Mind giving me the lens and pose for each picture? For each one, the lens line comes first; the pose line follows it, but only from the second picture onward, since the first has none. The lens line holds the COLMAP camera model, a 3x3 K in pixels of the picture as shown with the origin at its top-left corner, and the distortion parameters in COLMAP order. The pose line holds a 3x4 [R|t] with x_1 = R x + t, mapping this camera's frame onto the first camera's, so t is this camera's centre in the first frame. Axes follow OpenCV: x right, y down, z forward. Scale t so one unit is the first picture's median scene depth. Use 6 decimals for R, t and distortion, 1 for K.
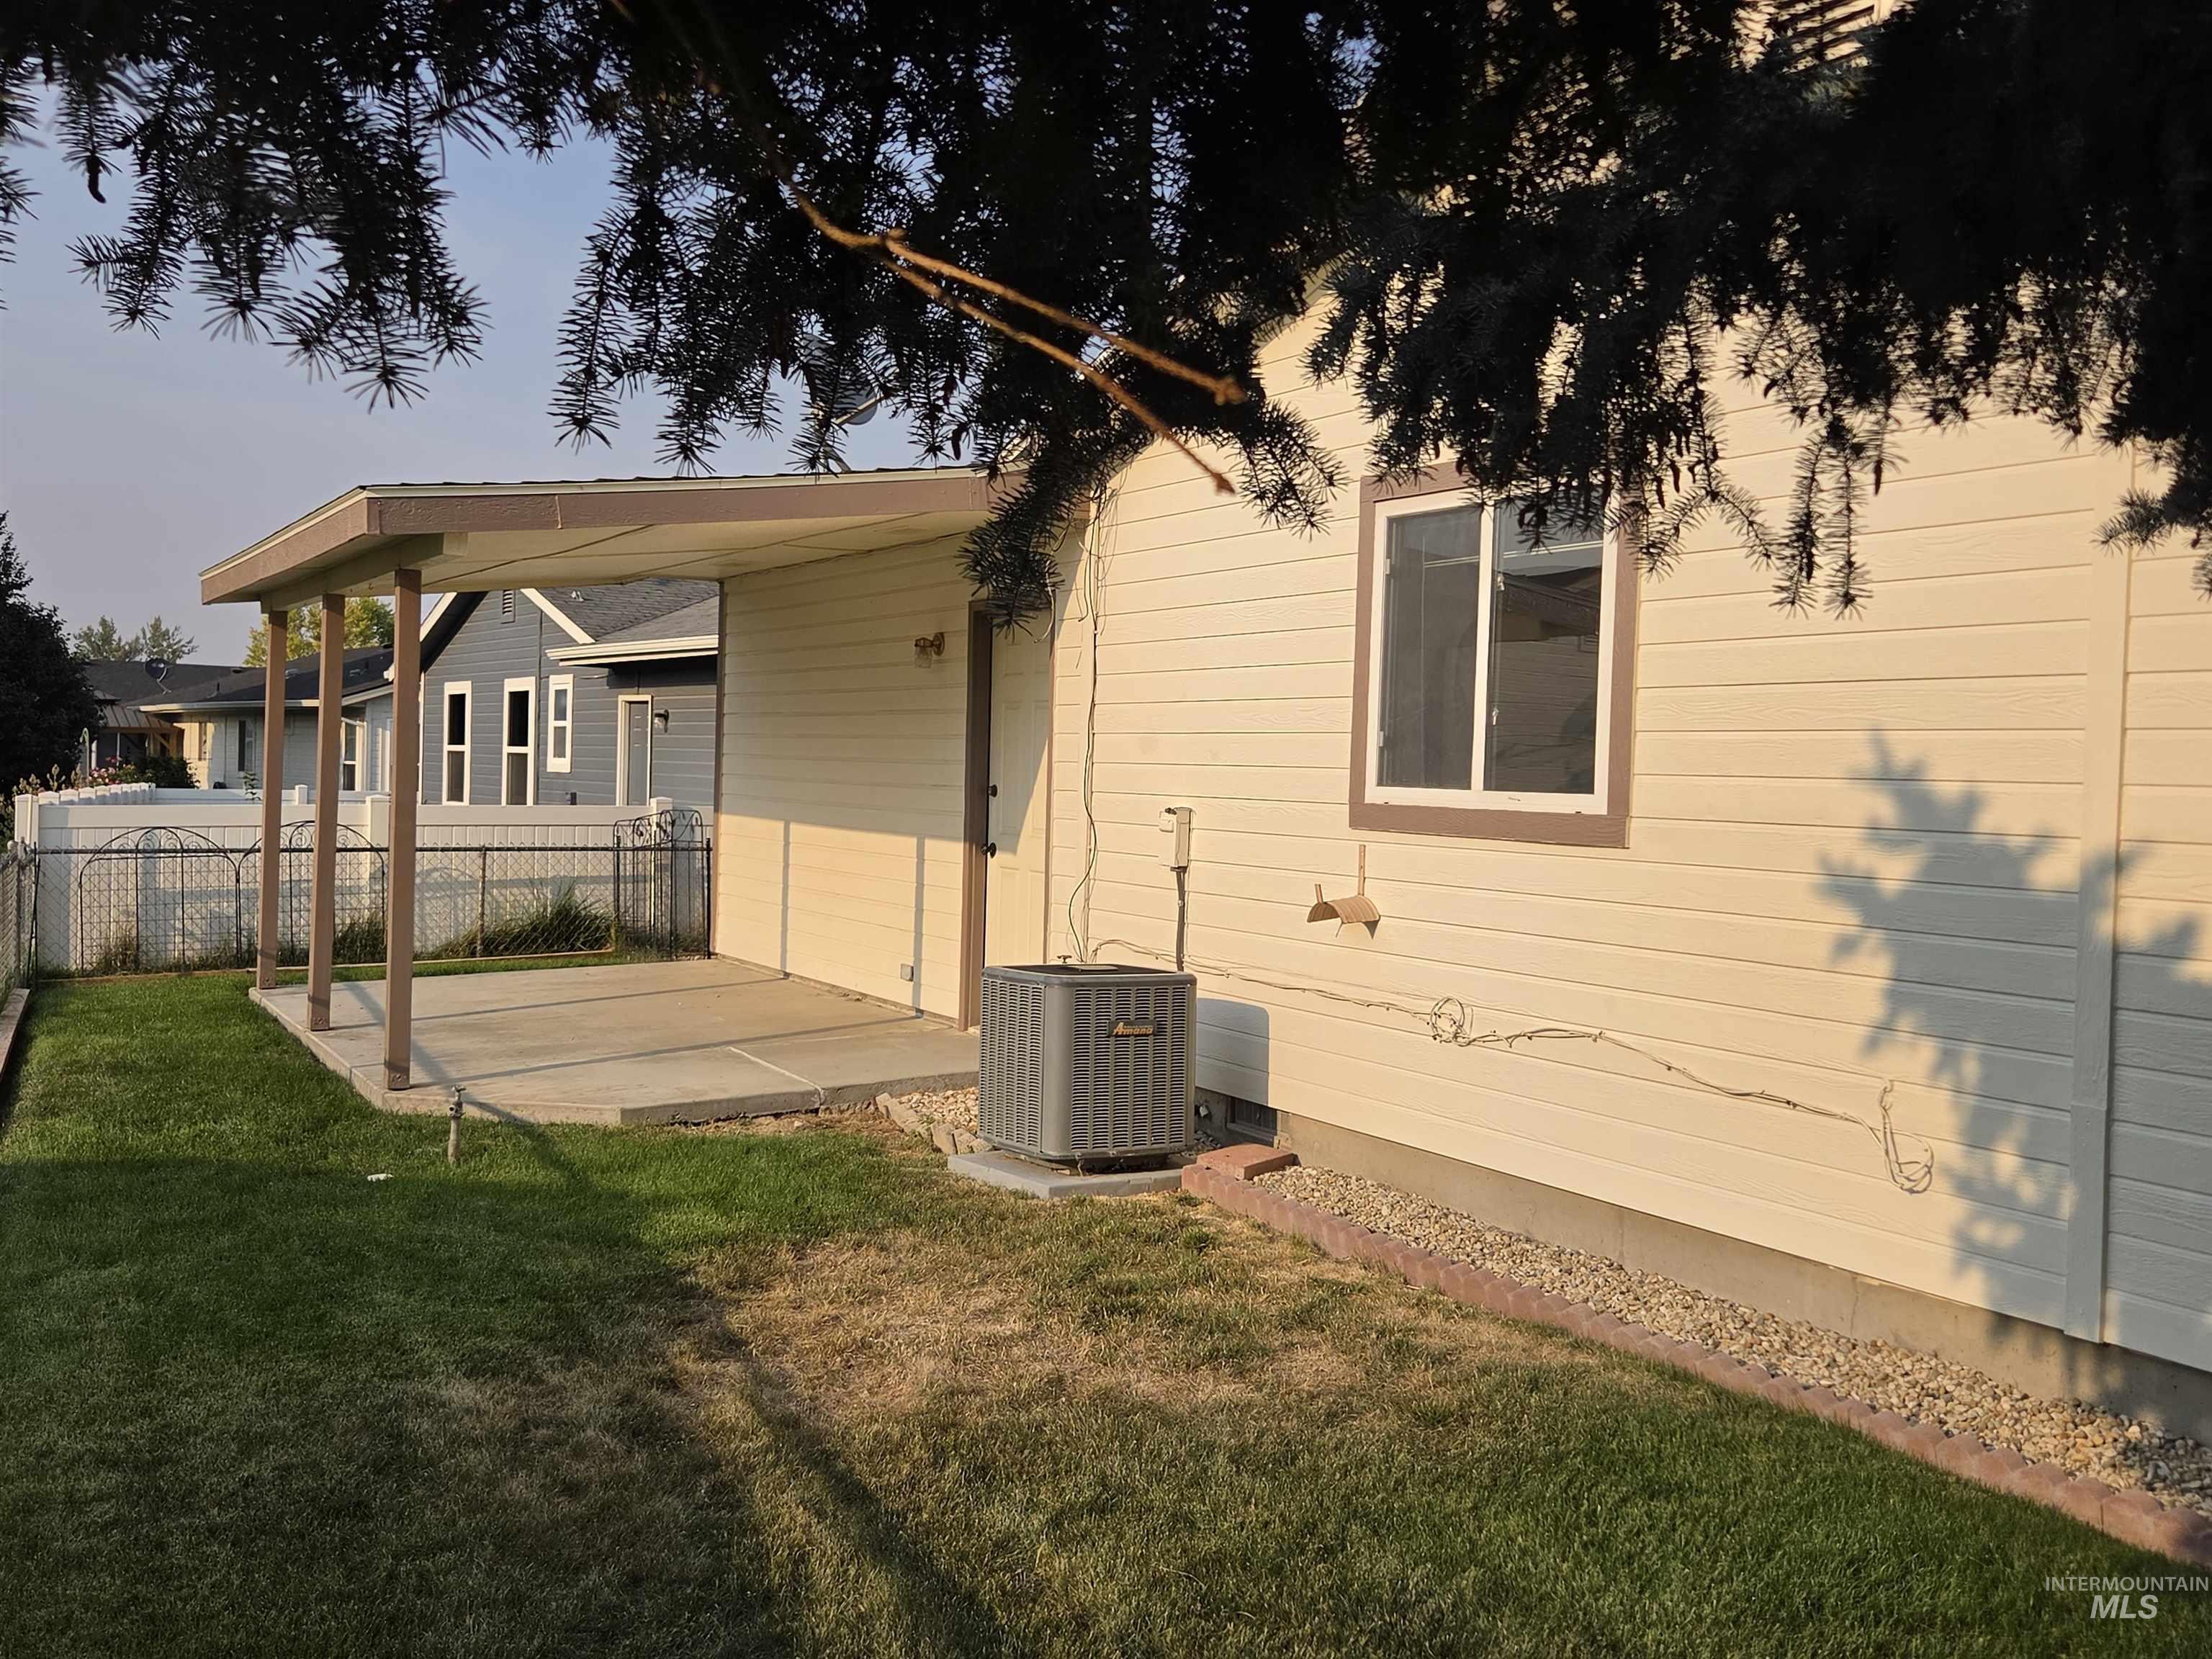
lens RADIAL K [[2065.5, 0, 1077.2], [0, 2065.5, 798.2], [0, 0, 1]] dist [0.045889, 0.000000]
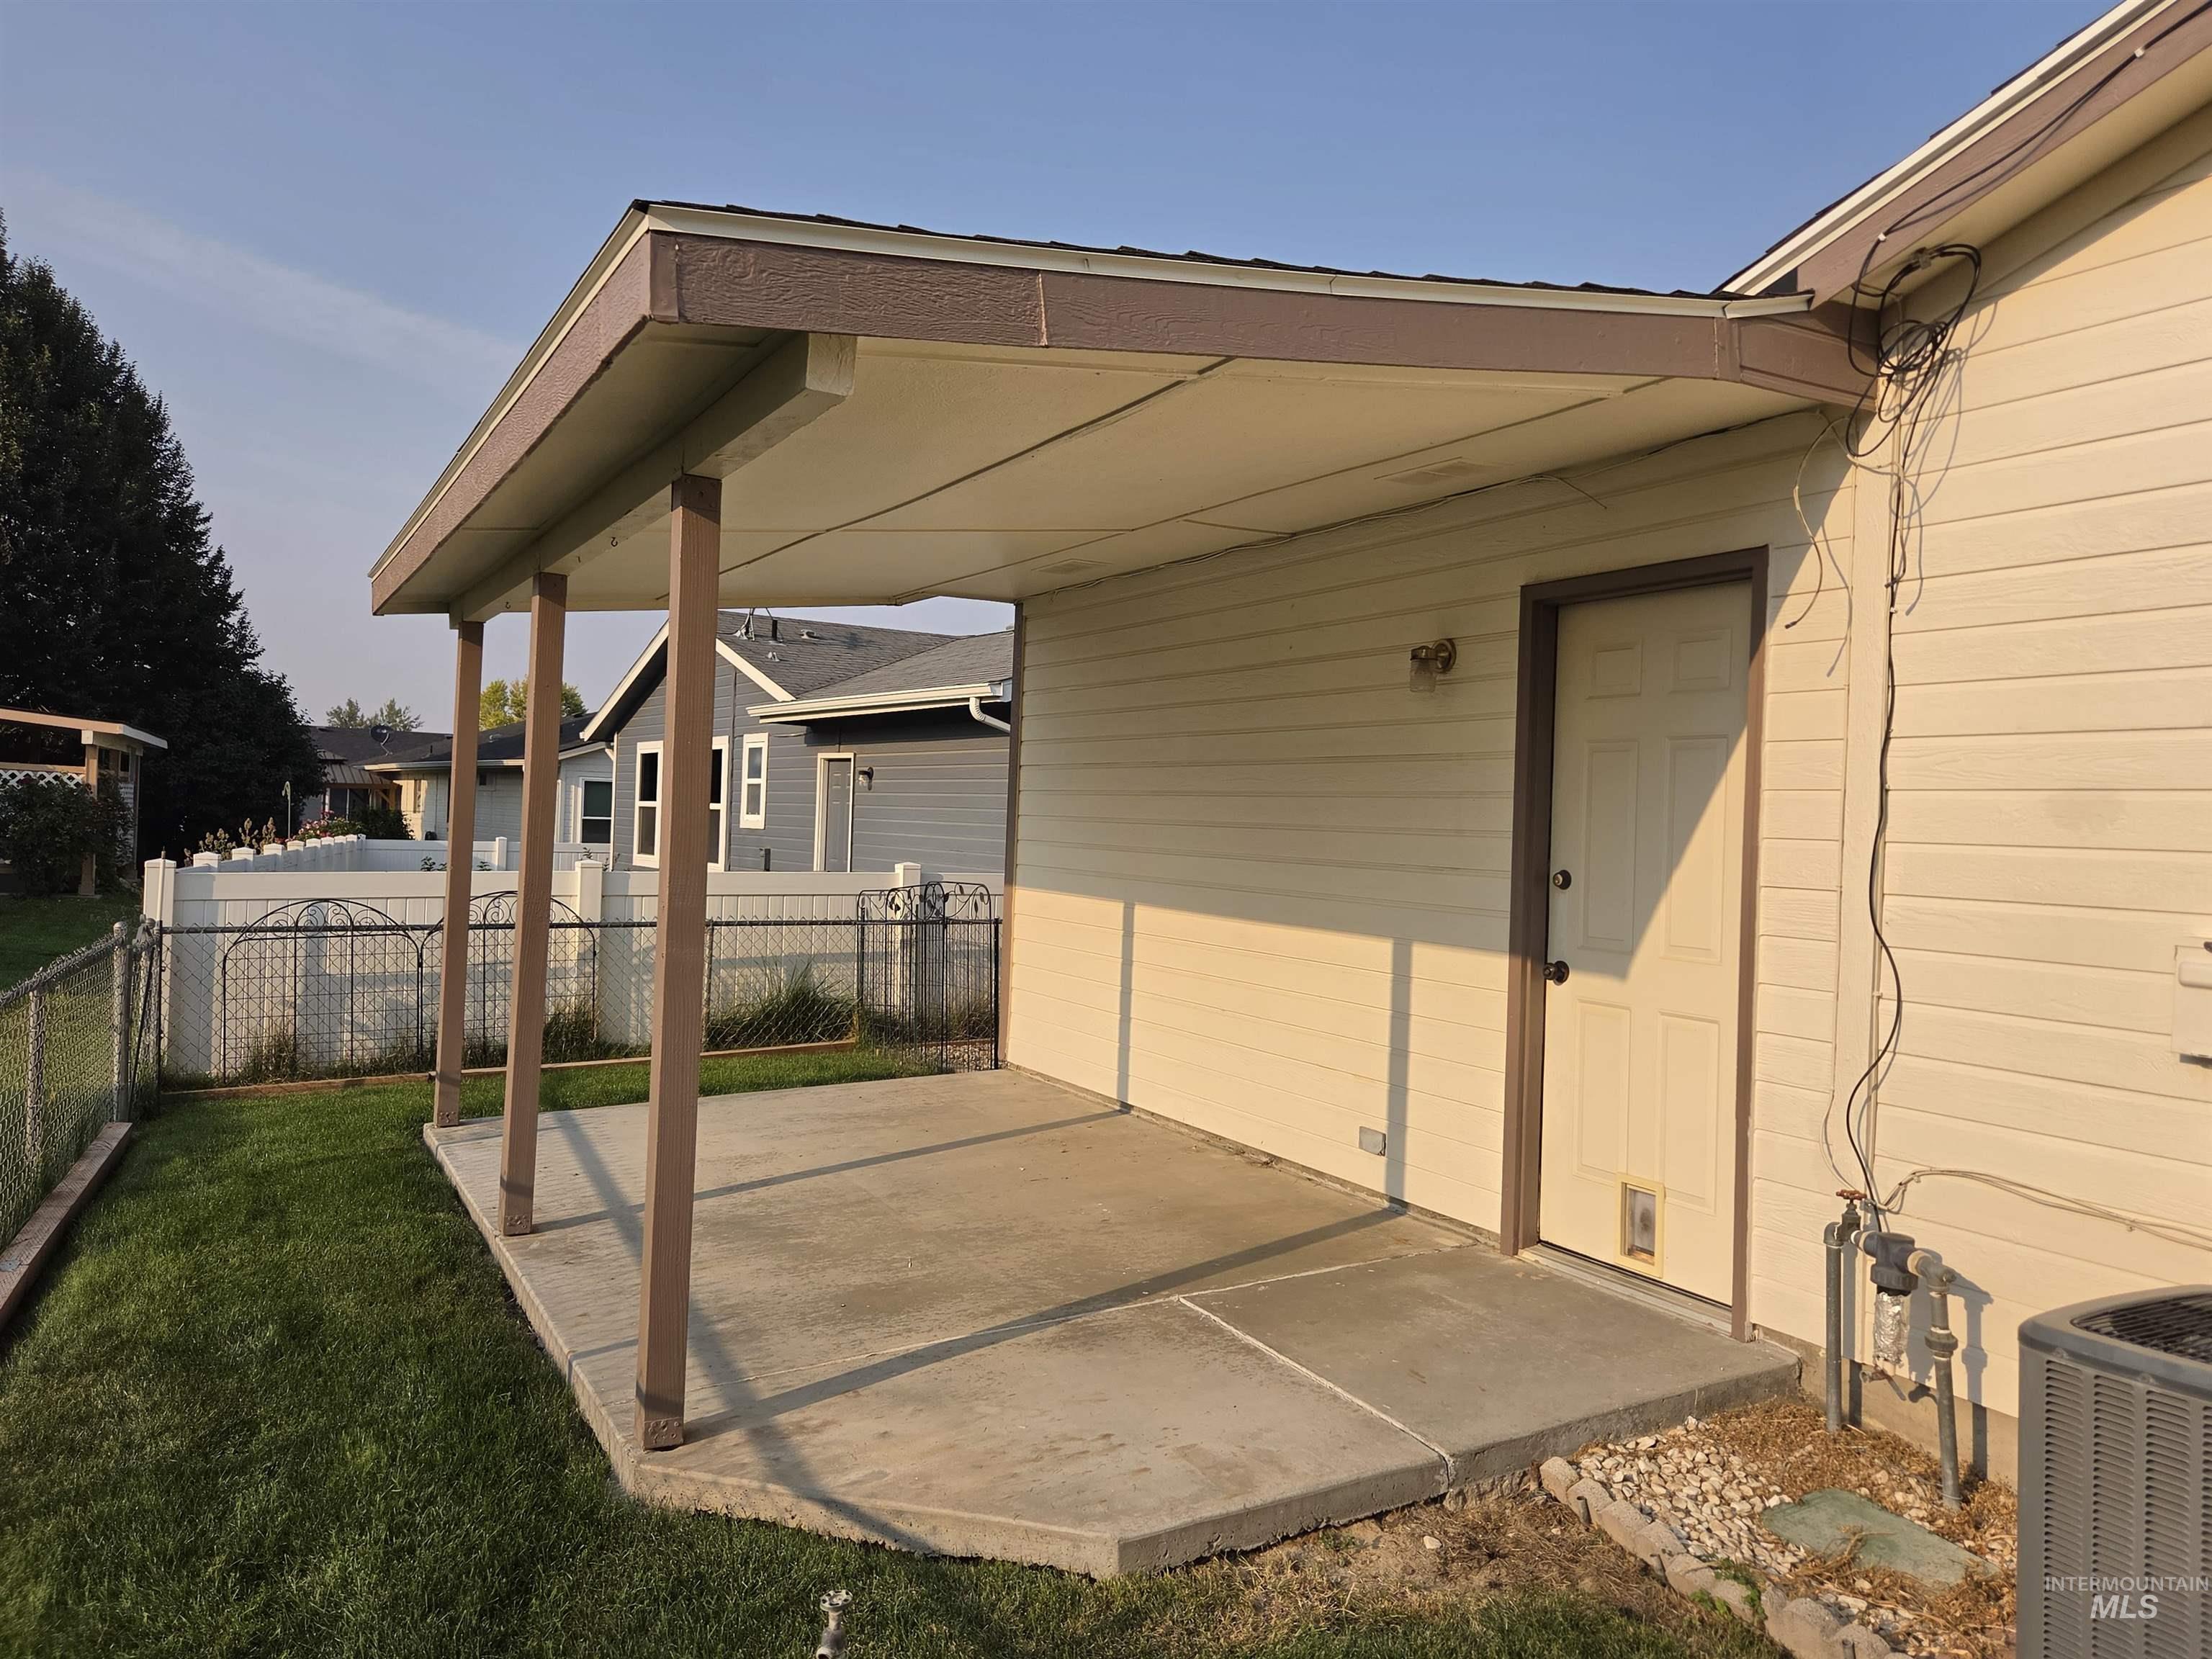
lens RADIAL K [[1593.6, 0, 1078.7], [0, 1593.6, 808.1], [0, 0, 1]] dist [0.067273, -0.060135]
pose [[0.999884, 0.008147, -0.012876, -0.189792], [-0.008449, 0.999688, -0.023507, -0.013073], [0.012680, 0.023613, 0.999641, 0.512798]]
